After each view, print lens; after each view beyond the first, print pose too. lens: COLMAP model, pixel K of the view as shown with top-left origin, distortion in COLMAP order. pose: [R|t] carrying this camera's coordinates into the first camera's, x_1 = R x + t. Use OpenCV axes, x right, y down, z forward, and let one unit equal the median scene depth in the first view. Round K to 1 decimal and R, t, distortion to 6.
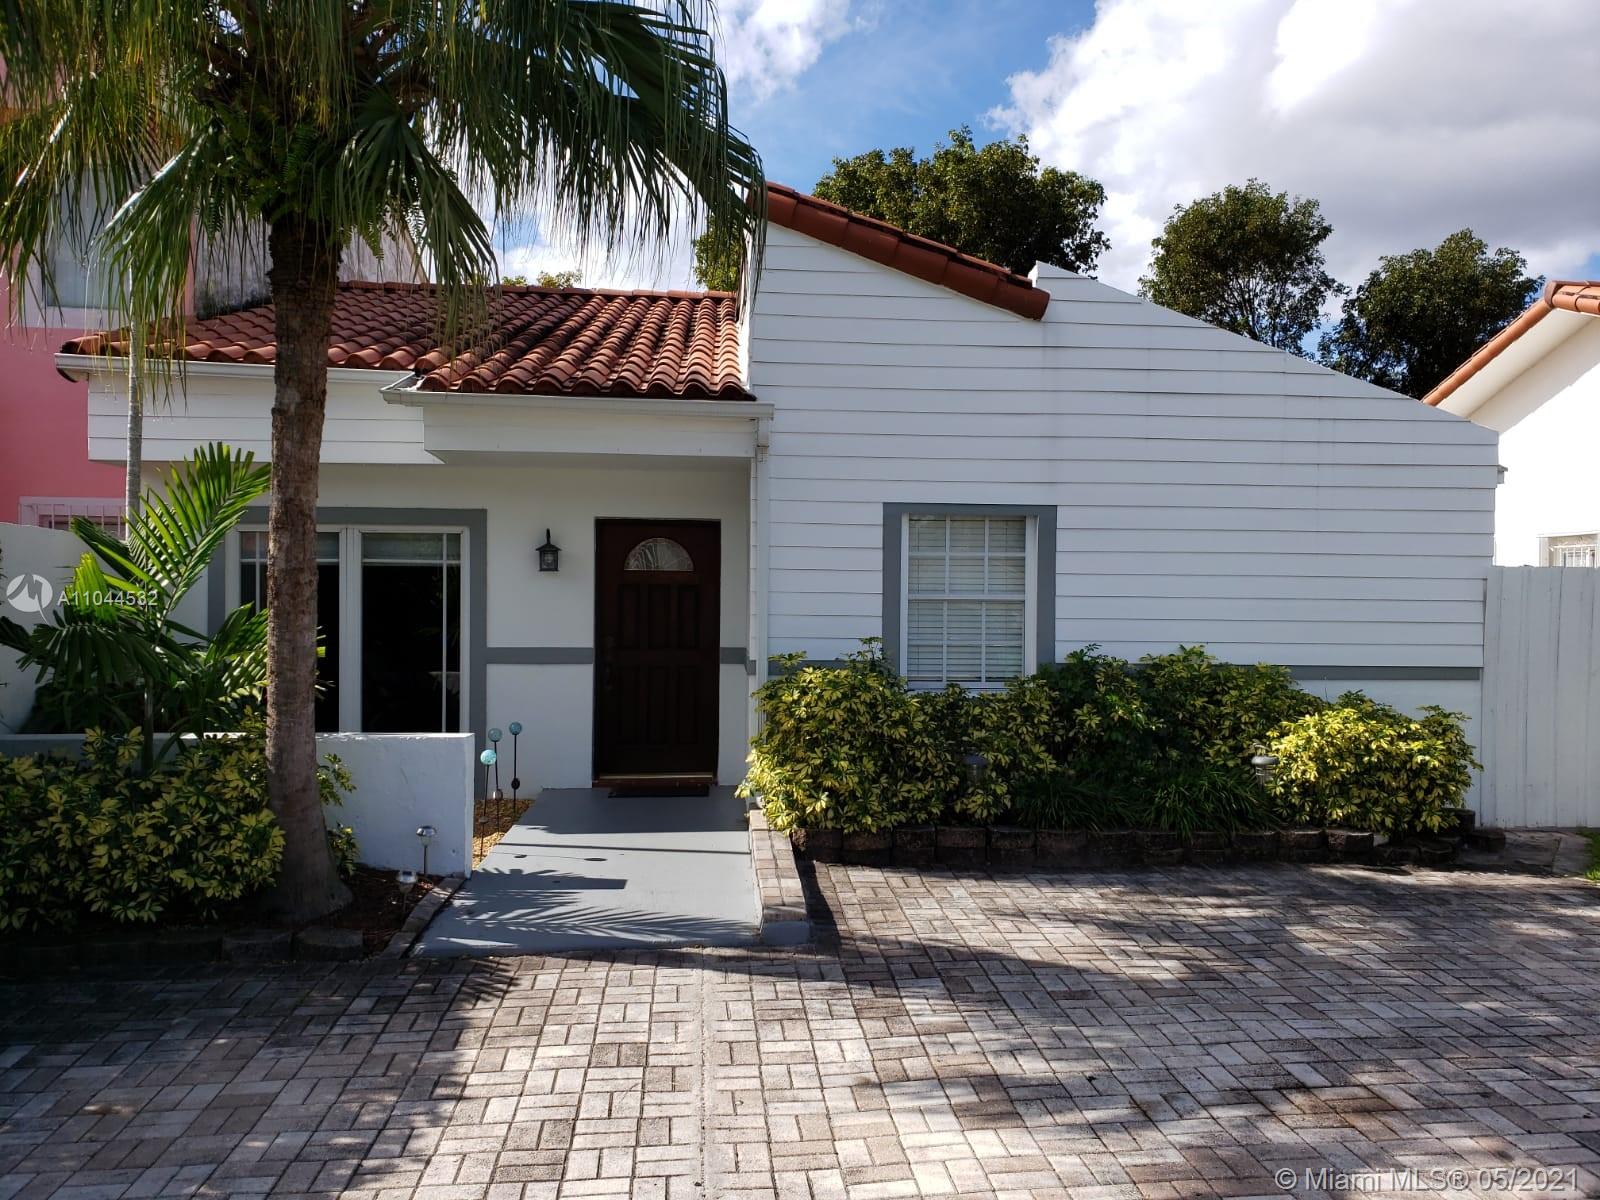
lens RADIAL K [[1251.4, 0, 811.5], [0, 1251.4, 598.7], [0, 0, 1]] dist [0.032910, -0.025242]
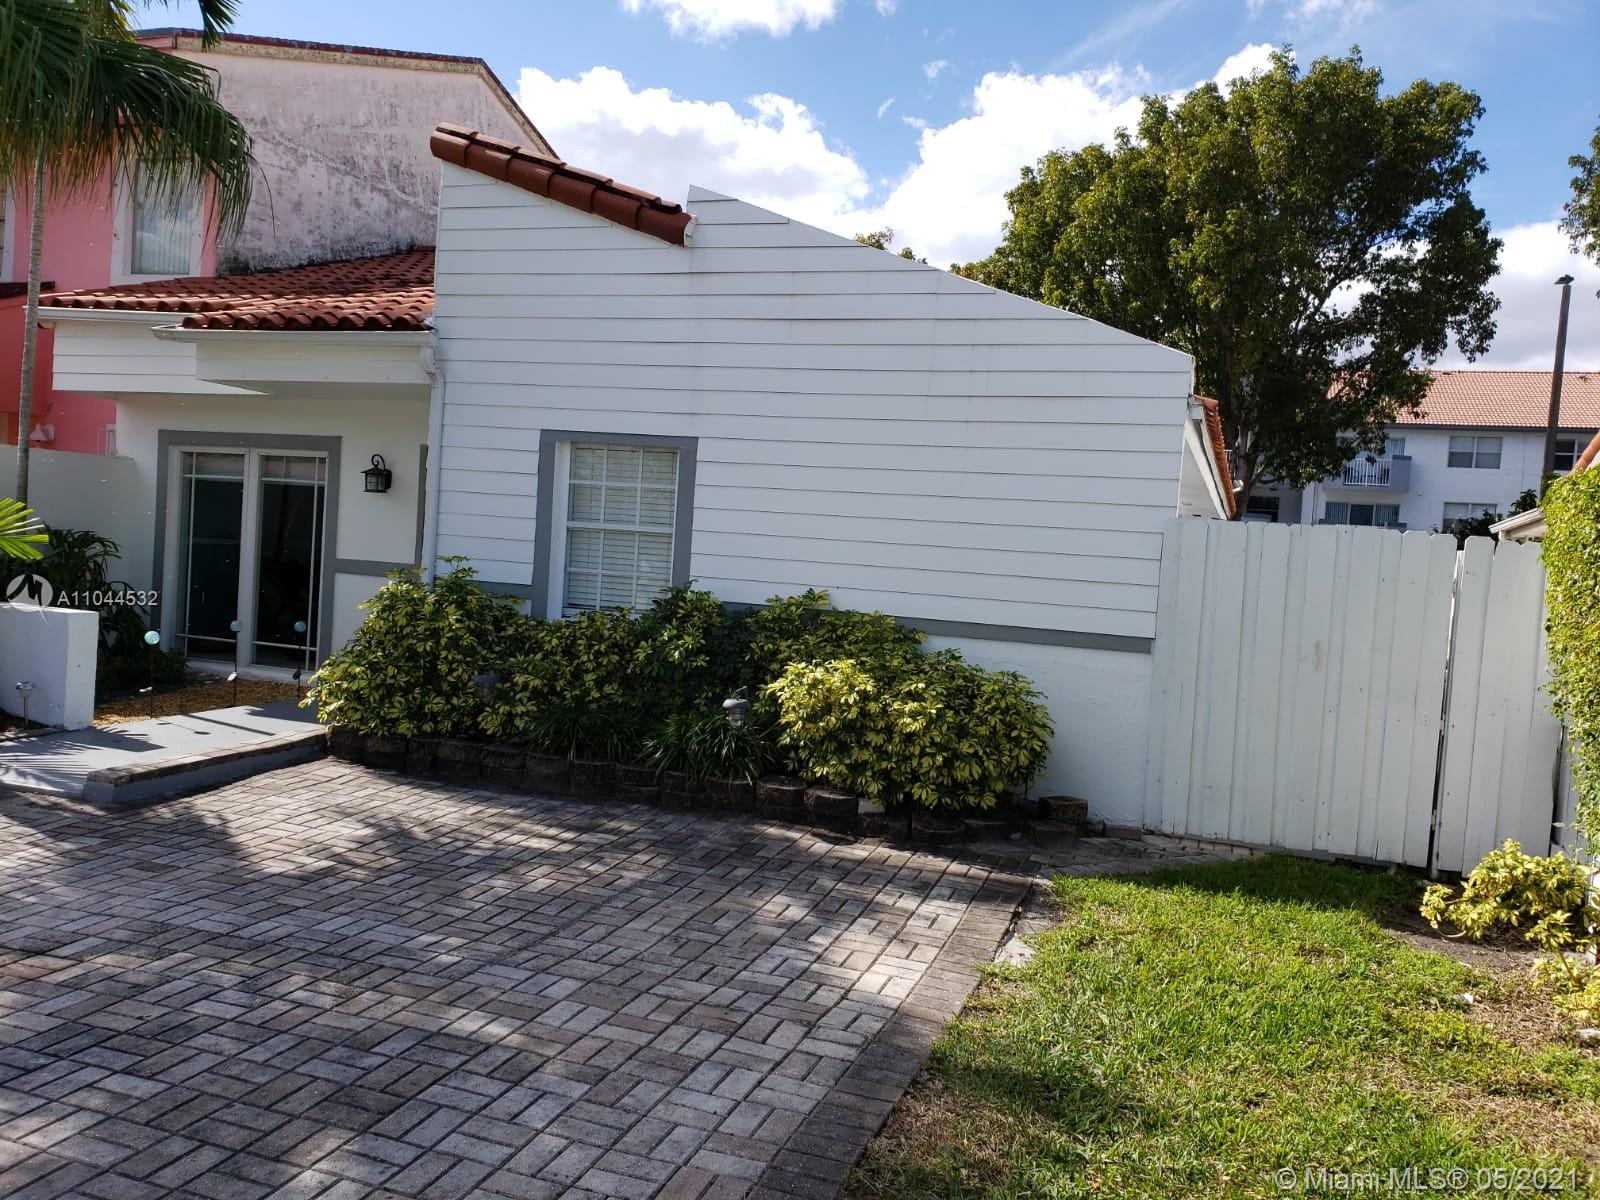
lens RADIAL K [[1251.4, 0, 817.2], [0, 1251.4, 580.8], [0, 0, 1]] dist [0.032910, -0.025242]
pose [[0.914921, 0.061013, -0.398995, 0.764683], [-0.055999, 0.998137, 0.024222, 0.009742], [0.399729, 0.000182, 0.916633, 0.163386]]
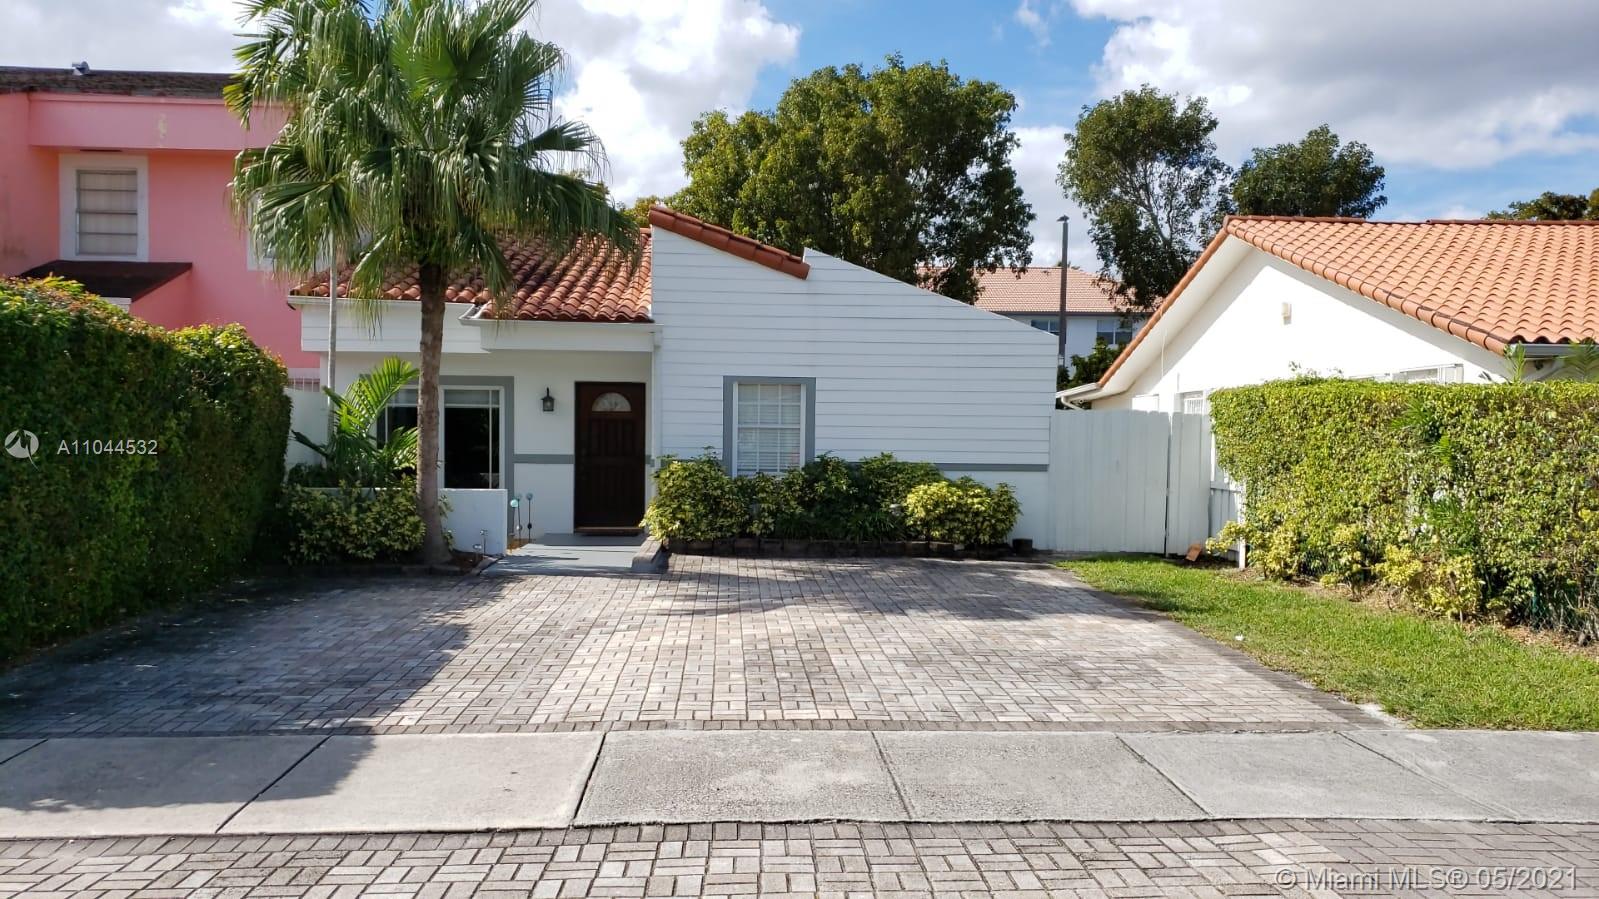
lens RADIAL K [[1241.9, 0, 798.9], [0, 1241.9, 458.1], [0, 0, 1]] dist [0.066233, -0.100431]
pose [[0.999455, 0.003410, -0.032841, 0.262533], [-0.002802, 0.999824, 0.018536, 0.013997], [0.032898, -0.018434, 0.999289, -0.972826]]
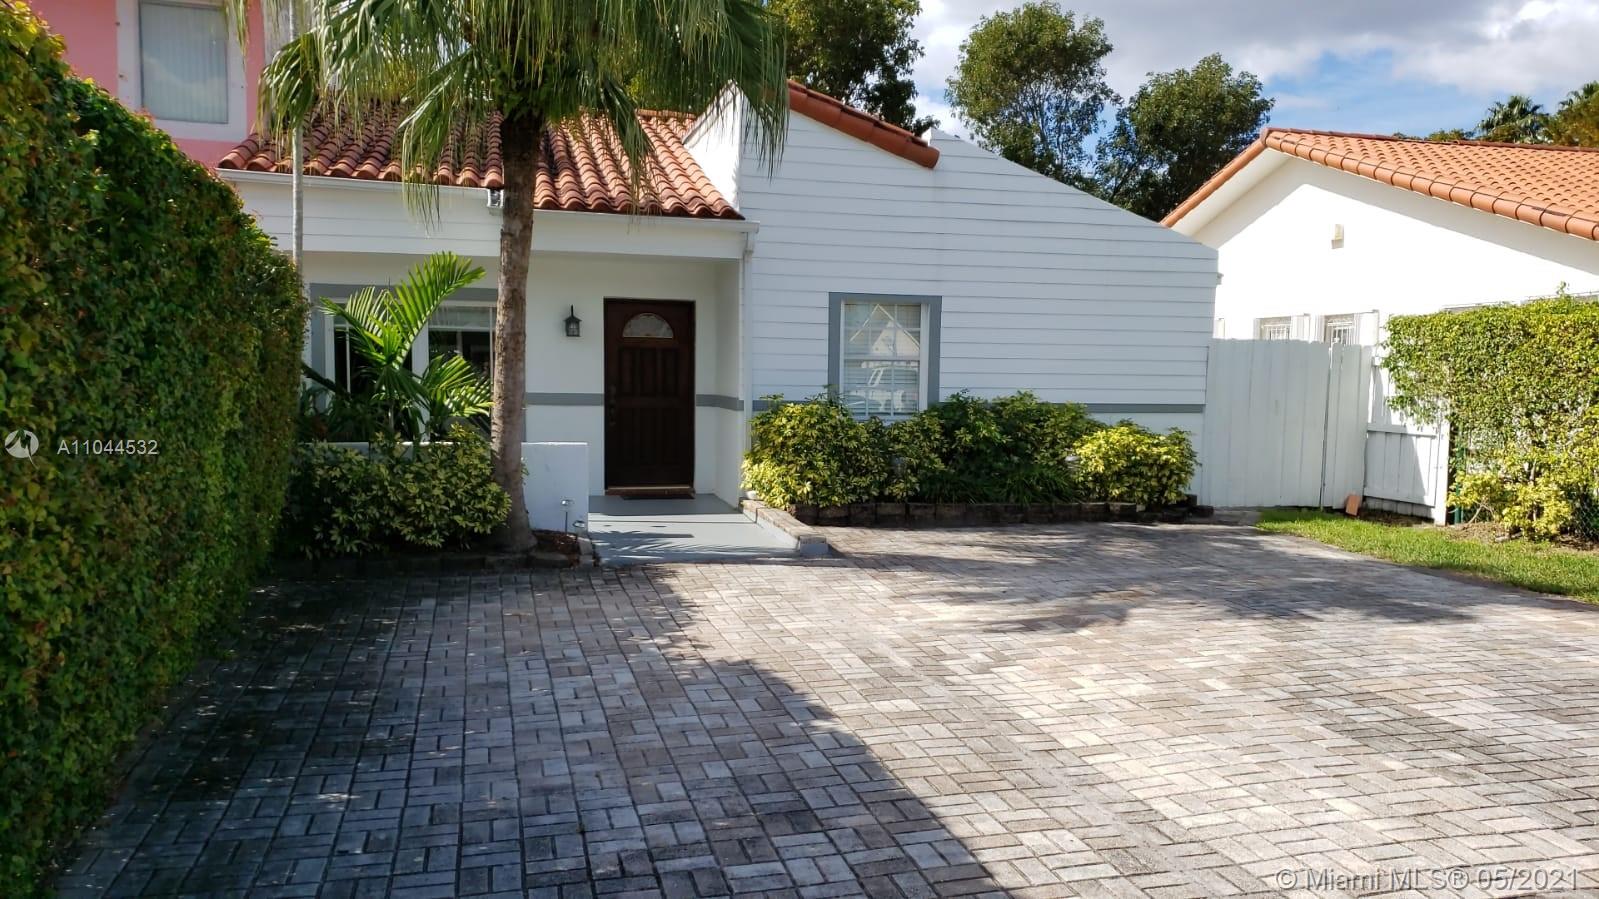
lens RADIAL K [[1241.9, 0, 819.2], [0, 1241.9, 467.9], [0, 0, 1]] dist [0.066233, -0.100431]
pose [[0.984776, -0.009034, 0.173592, -0.231796], [-0.004602, 0.996944, 0.077986, 0.016762], [-0.173766, -0.077597, 0.981725, -0.496295]]
